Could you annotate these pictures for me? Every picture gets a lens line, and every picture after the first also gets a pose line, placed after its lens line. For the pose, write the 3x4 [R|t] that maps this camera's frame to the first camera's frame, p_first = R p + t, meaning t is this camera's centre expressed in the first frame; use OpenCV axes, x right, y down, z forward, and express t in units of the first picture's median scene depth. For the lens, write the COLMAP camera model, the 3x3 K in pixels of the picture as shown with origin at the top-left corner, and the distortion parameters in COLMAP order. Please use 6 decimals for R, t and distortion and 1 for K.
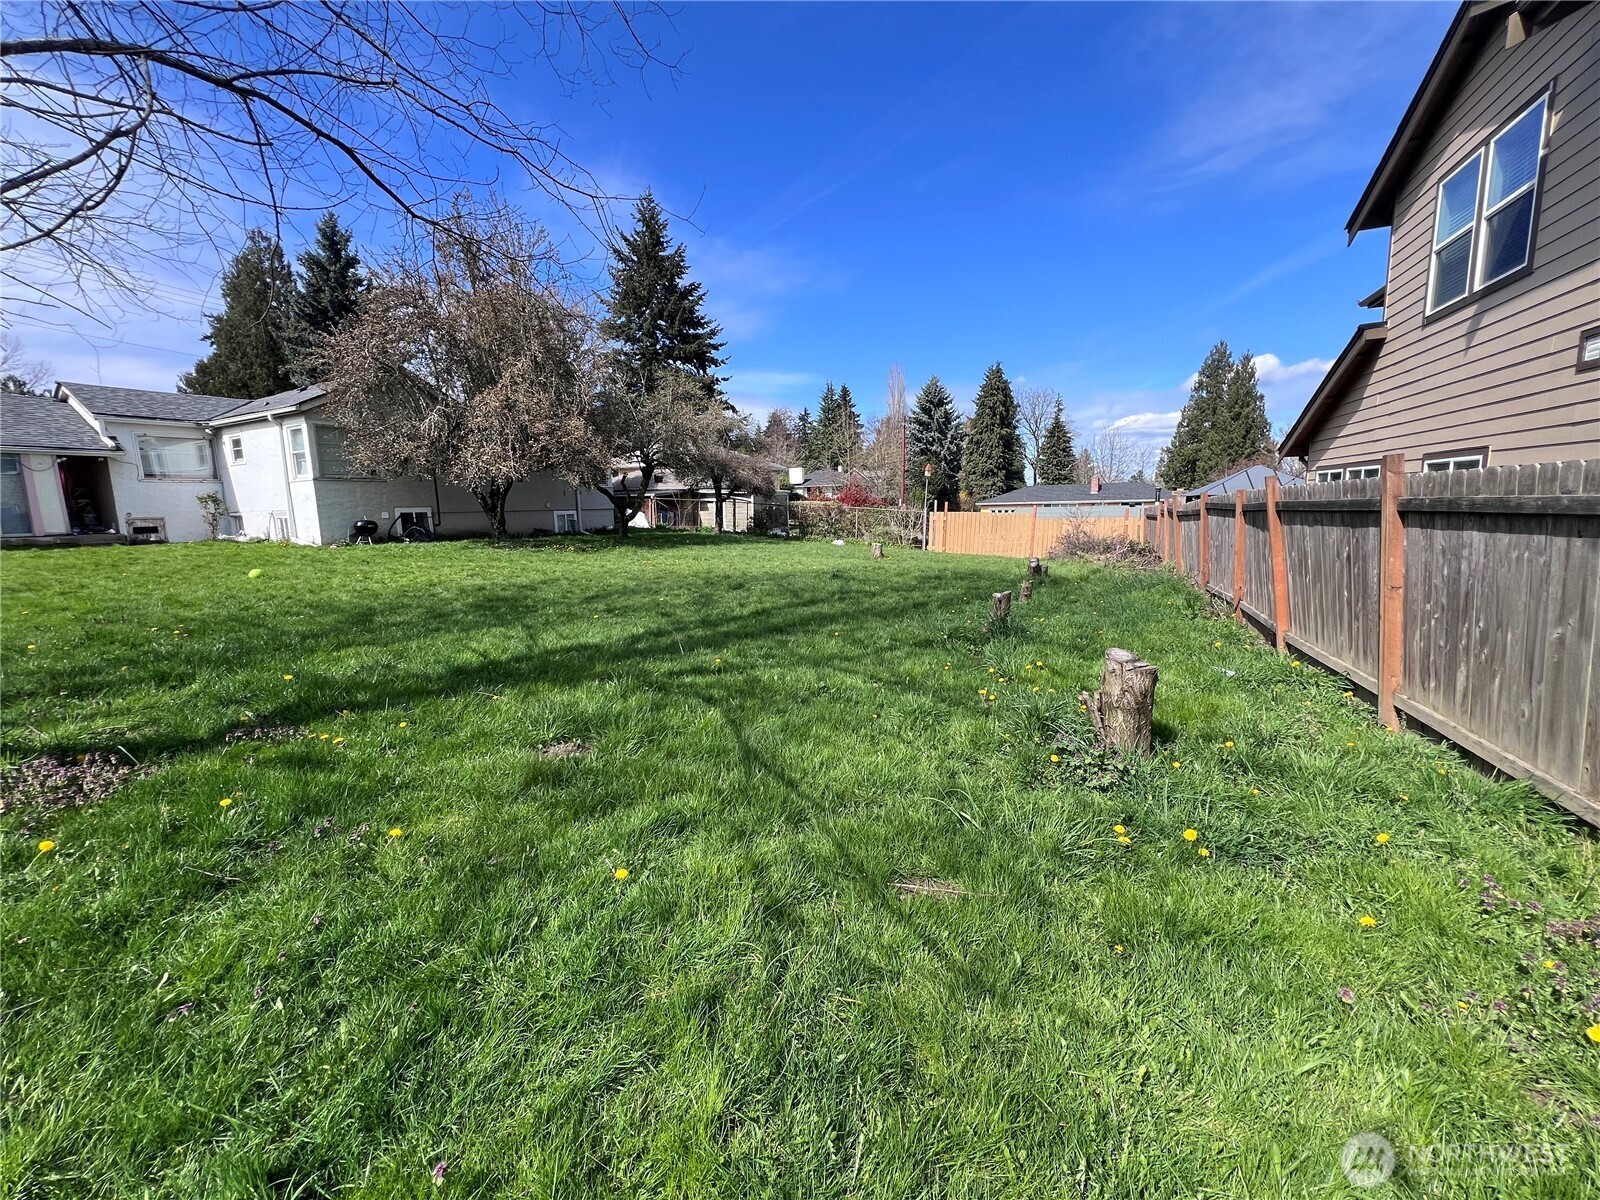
lens RADIAL K [[639.7, 0, 800.8], [0, 639.7, 597.1], [0, 0, 1]] dist [-0.001637, 0.000494]
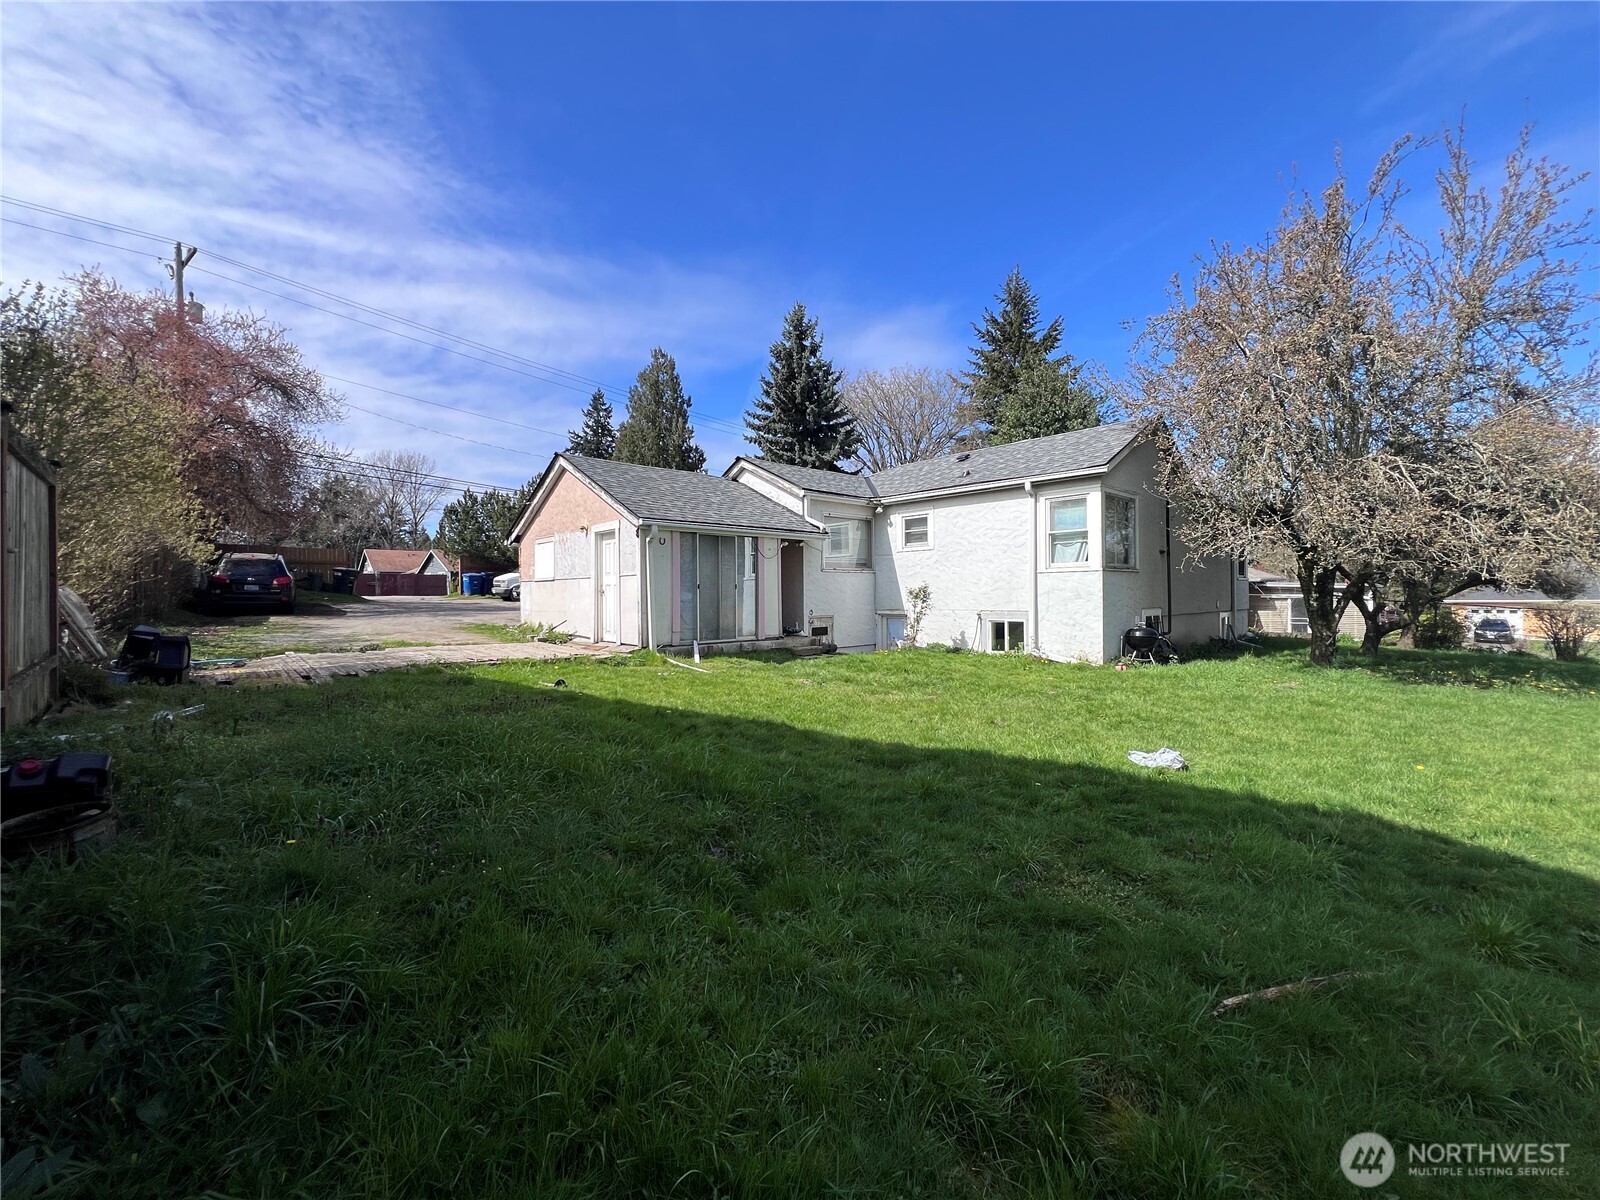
lens RADIAL K [[639.7, 0, 800.8], [0, 639.7, 597.1], [0, 0, 1]] dist [-0.001637, 0.000494]
pose [[0.951976, 0.015712, -0.305769, -1.596503], [-0.056748, 0.990433, -0.125783, -0.089209], [0.300867, 0.137094, 0.943761, 0.460577]]
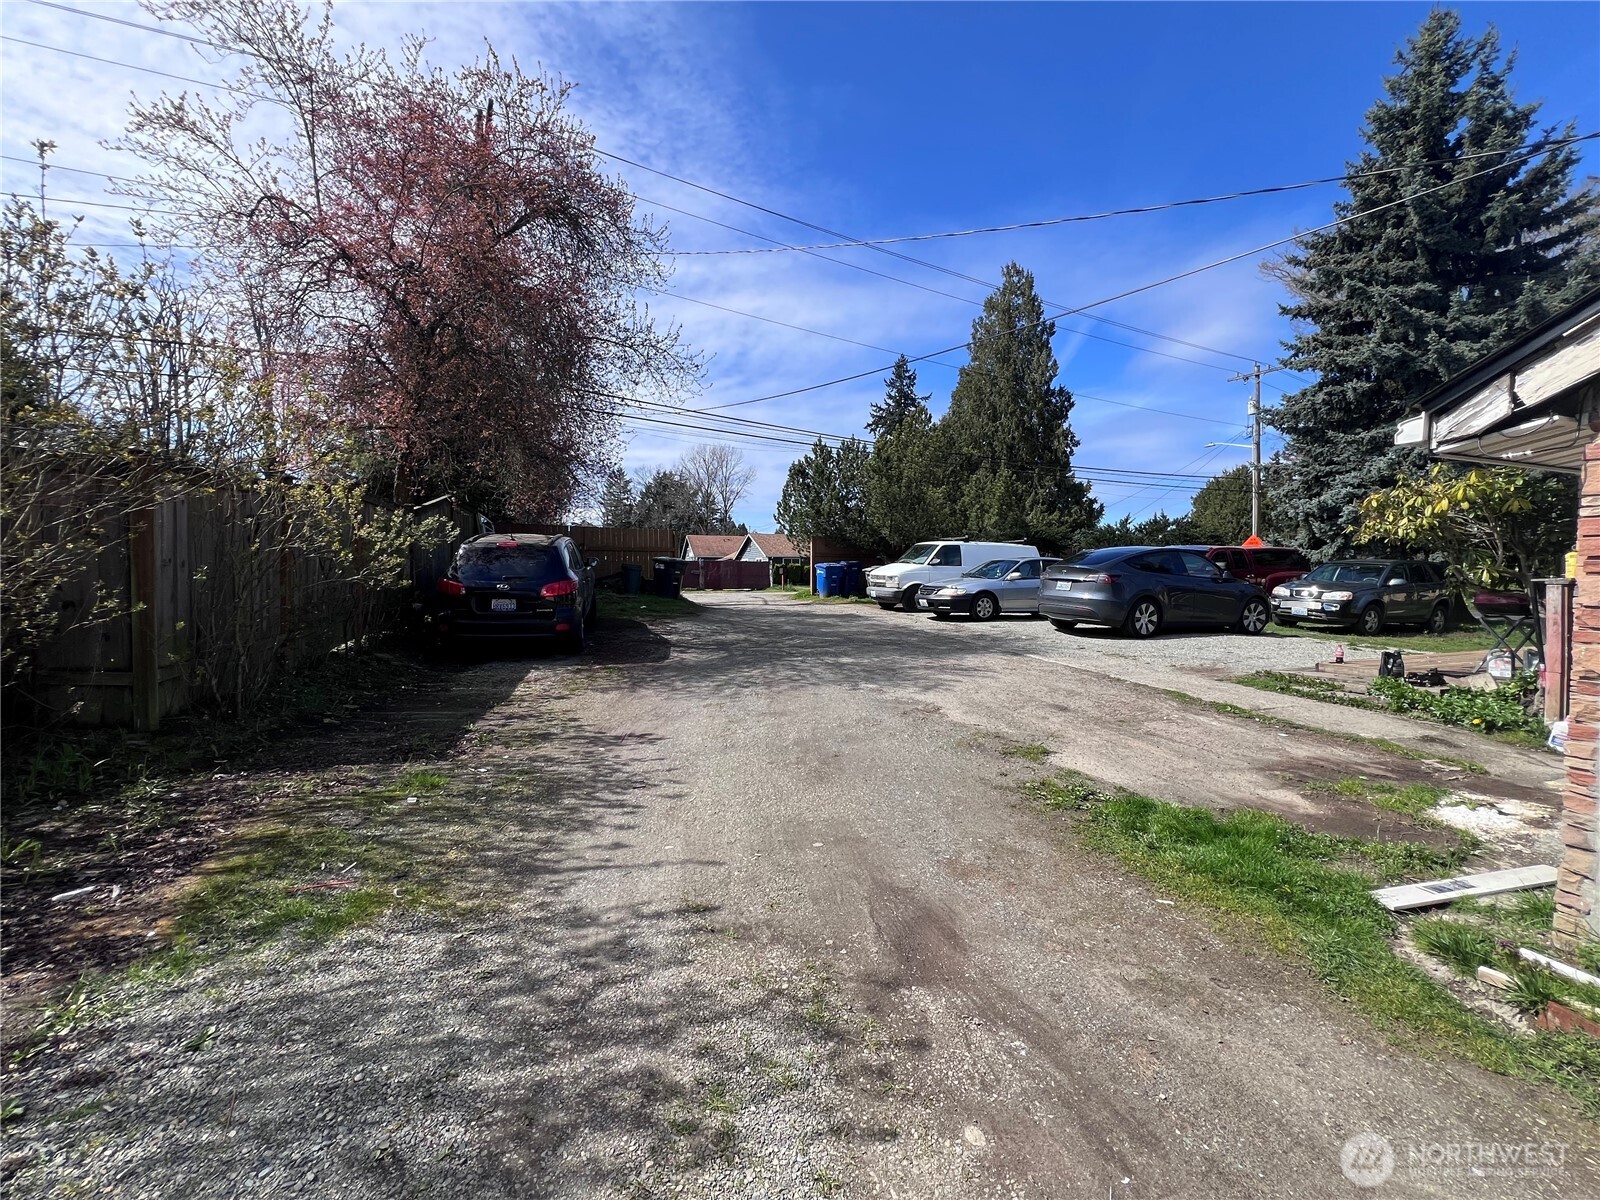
lens RADIAL K [[636.9, 0, 821.4], [0, 636.9, 597.9], [0, 0, 1]] dist [-0.000629, 0.000057]
pose [[0.765233, 0.040088, -0.642503, -2.849052], [-0.105276, 0.992416, -0.063465, -0.271648], [0.635086, 0.116206, 0.763650, 1.389101]]
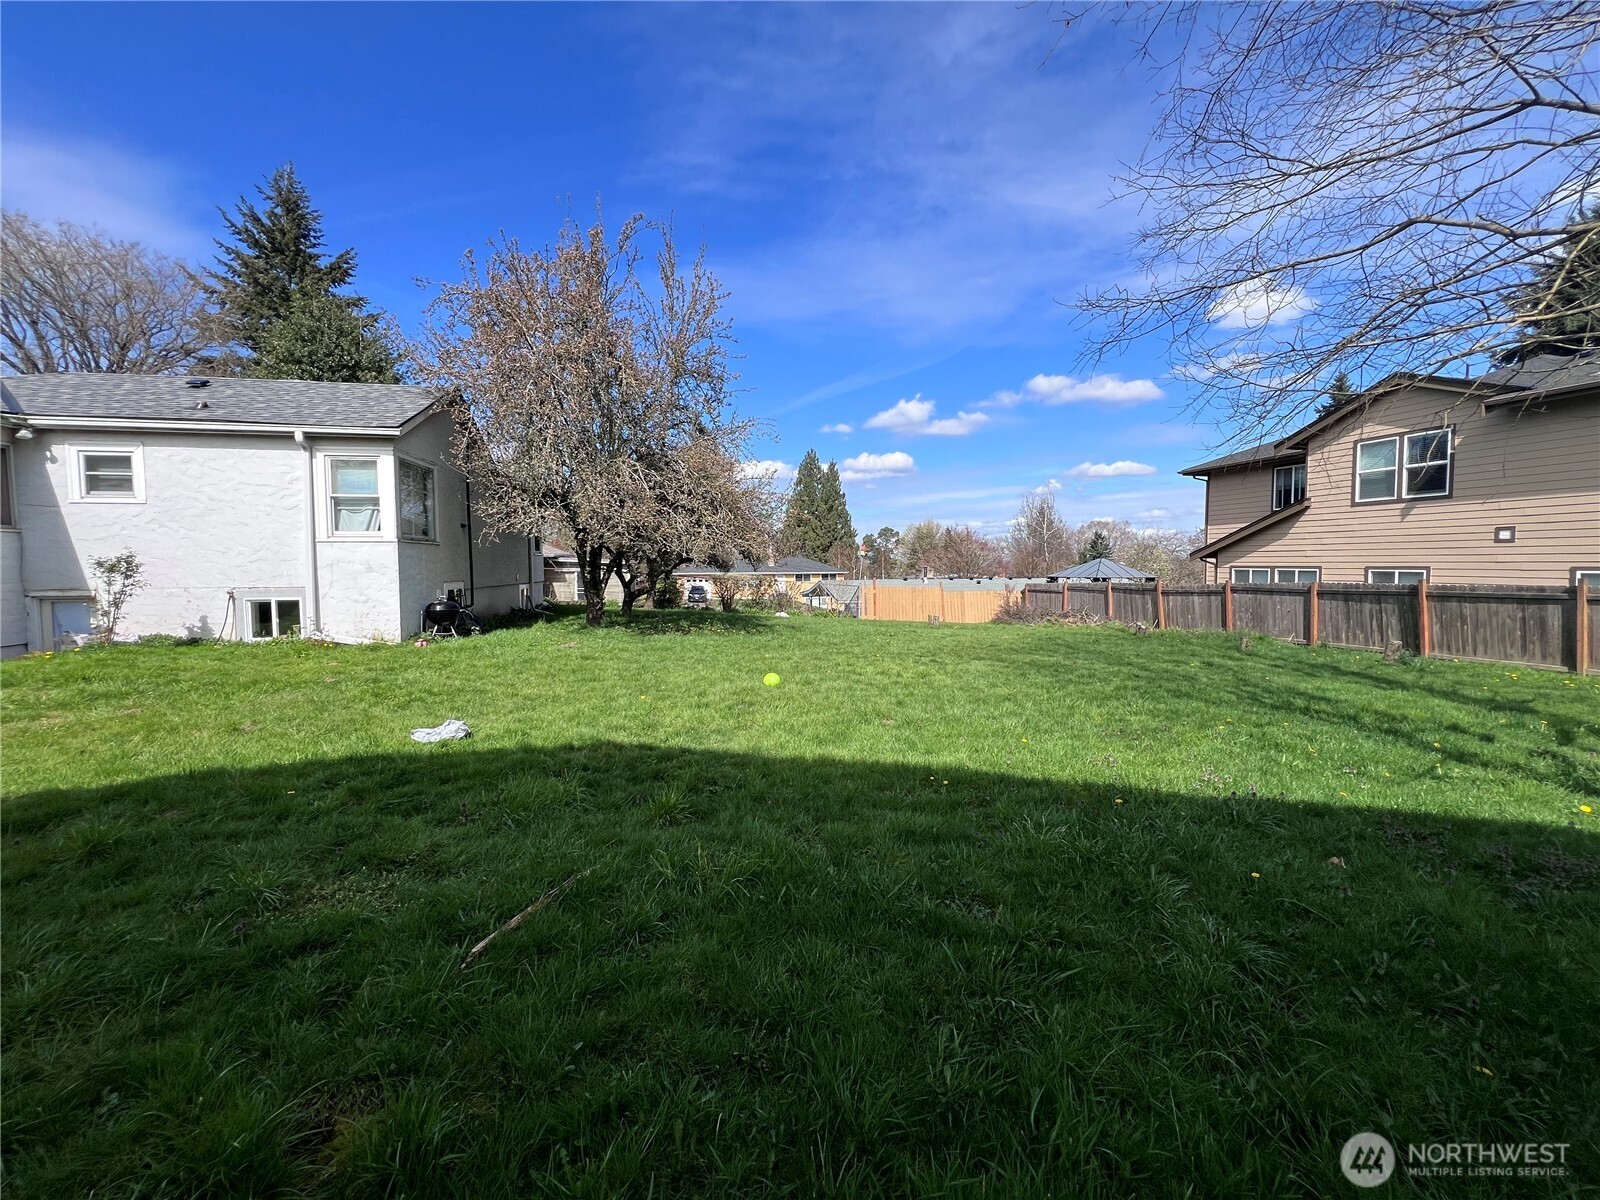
lens RADIAL K [[639.7, 0, 800.8], [0, 639.7, 597.1], [0, 0, 1]] dist [-0.001637, 0.000494]
pose [[0.781910, -0.010447, 0.623303, -1.569861], [0.073997, 0.994346, -0.076161, -0.088446], [-0.618983, 0.105674, 0.778263, 0.462652]]
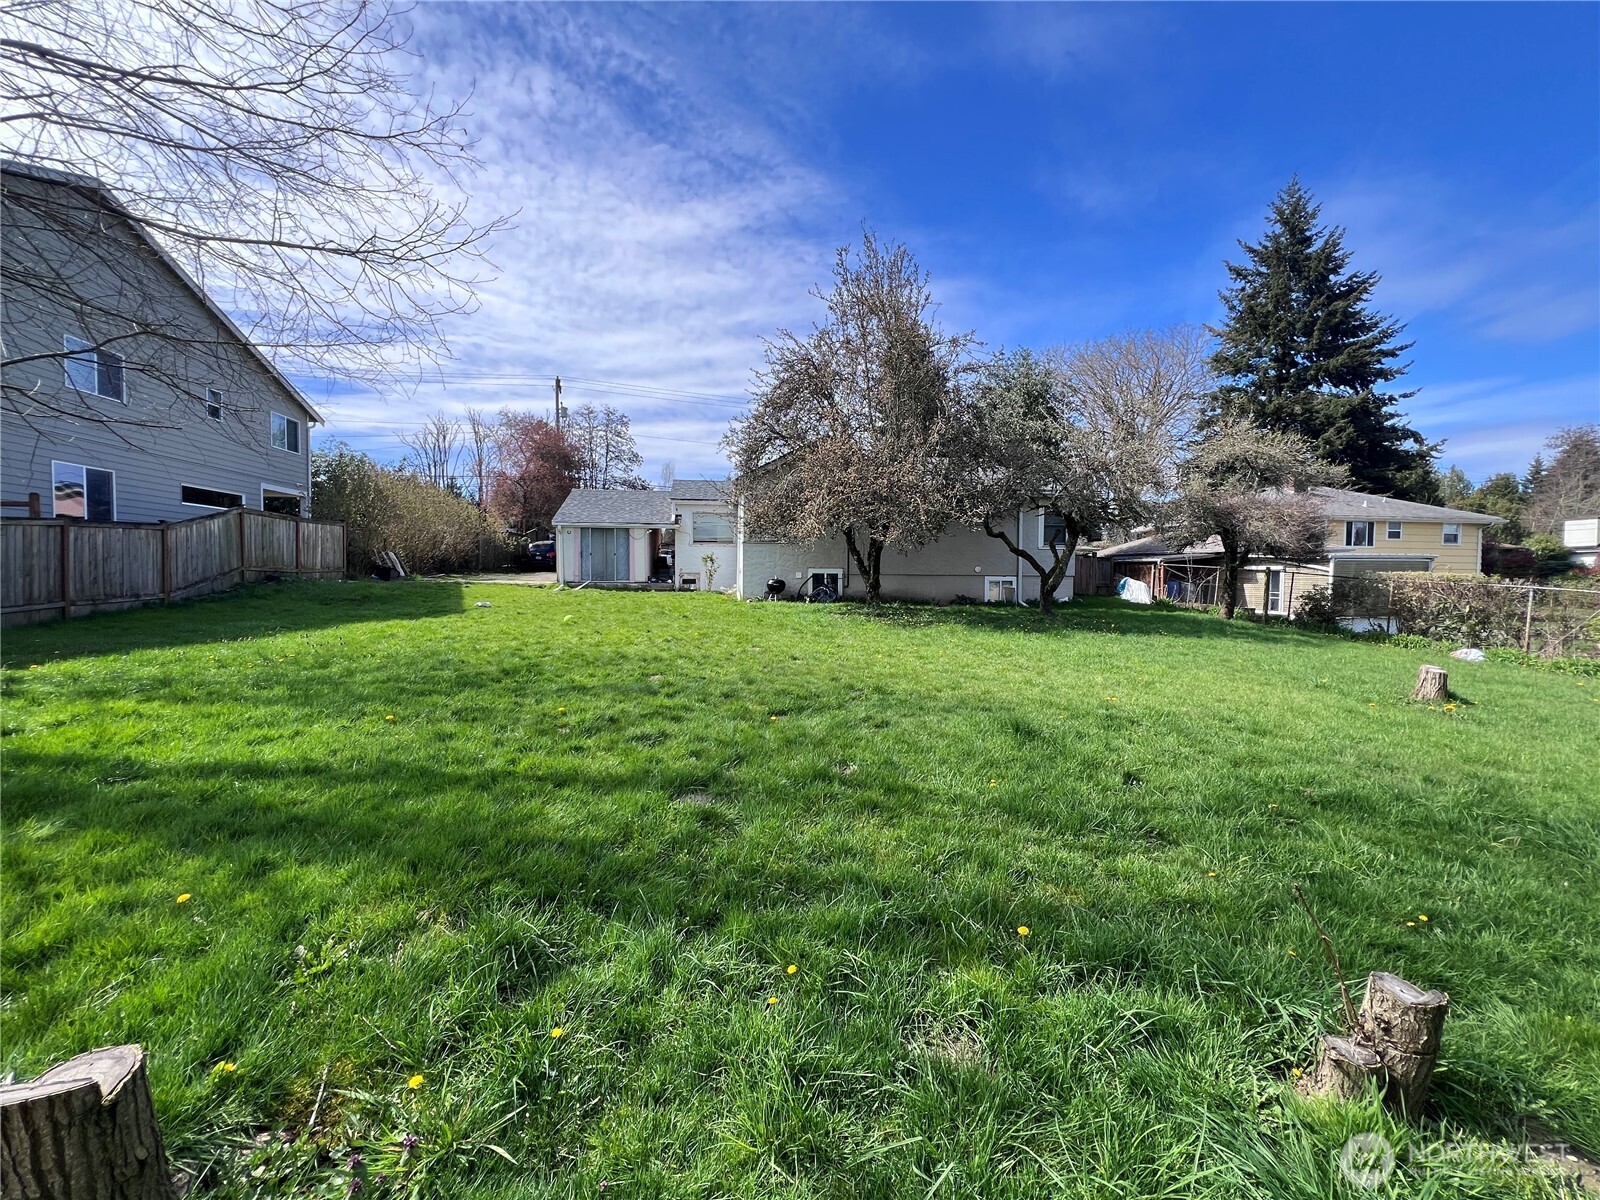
lens RADIAL K [[639.7, 0, 800.8], [0, 639.7, 597.1], [0, 0, 1]] dist [-0.001637, 0.000494]
pose [[0.590241, 0.052572, -0.805513, 0.413404], [-0.136634, 0.989985, -0.035507, -0.111876], [0.795579, 0.131018, 0.591513, 0.777046]]
